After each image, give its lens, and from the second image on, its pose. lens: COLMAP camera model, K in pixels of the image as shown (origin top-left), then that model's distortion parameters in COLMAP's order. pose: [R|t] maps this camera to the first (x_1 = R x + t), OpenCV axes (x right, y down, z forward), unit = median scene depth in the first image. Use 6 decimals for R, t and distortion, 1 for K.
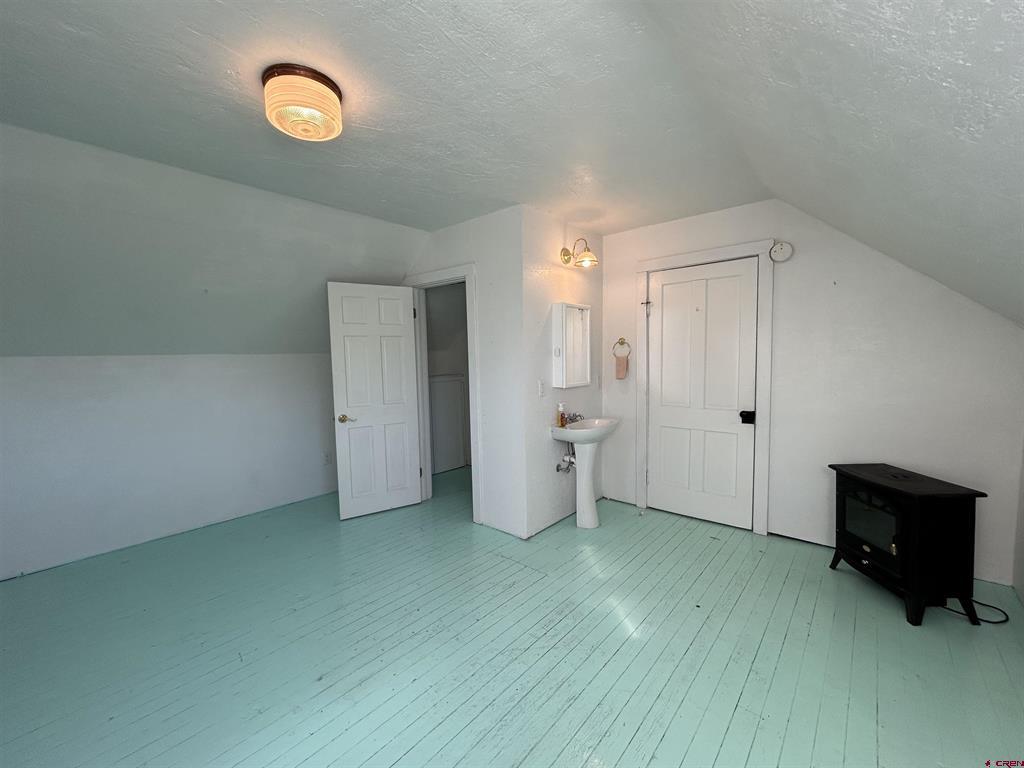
lens RADIAL K [[407.8, 0, 510.9], [0, 407.8, 382.0], [0, 0, 1]] dist [0.001356, 0.000186]
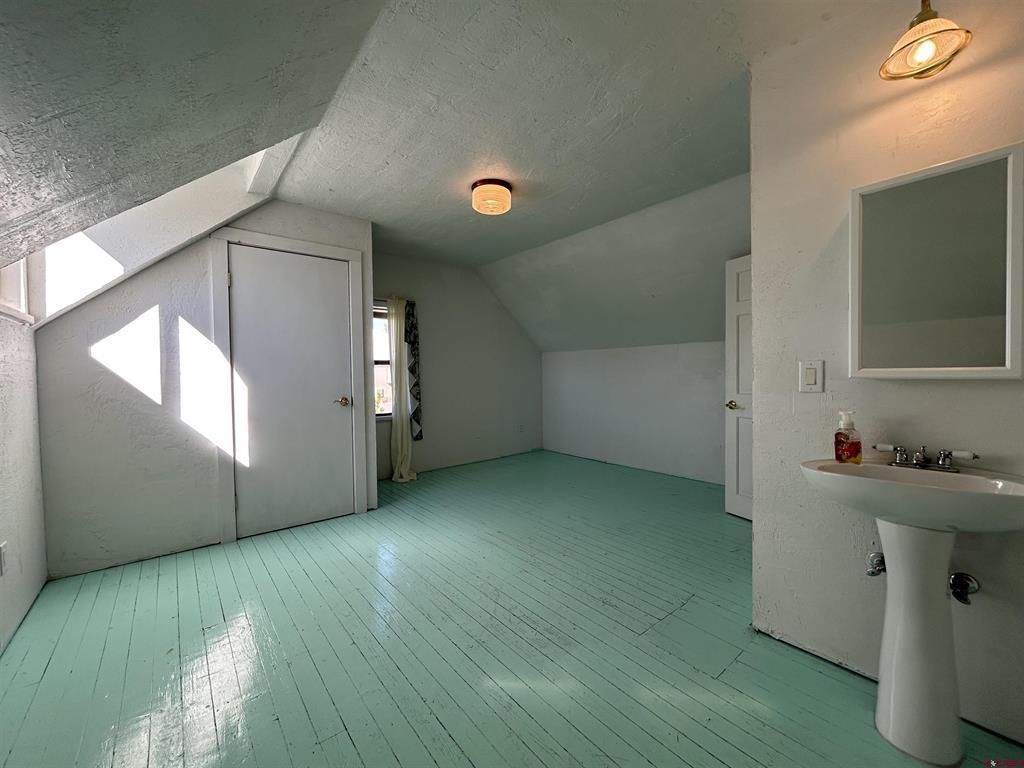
lens RADIAL K [[407.8, 0, 511.4], [0, 407.8, 383.3], [0, 0, 1]] dist [0.001356, 0.000186]
pose [[-0.144464, 0.049481, -0.988272, 0.896369], [-0.045217, 0.997375, 0.056547, 0.017002], [0.988476, 0.052856, -0.141848, 0.980086]]
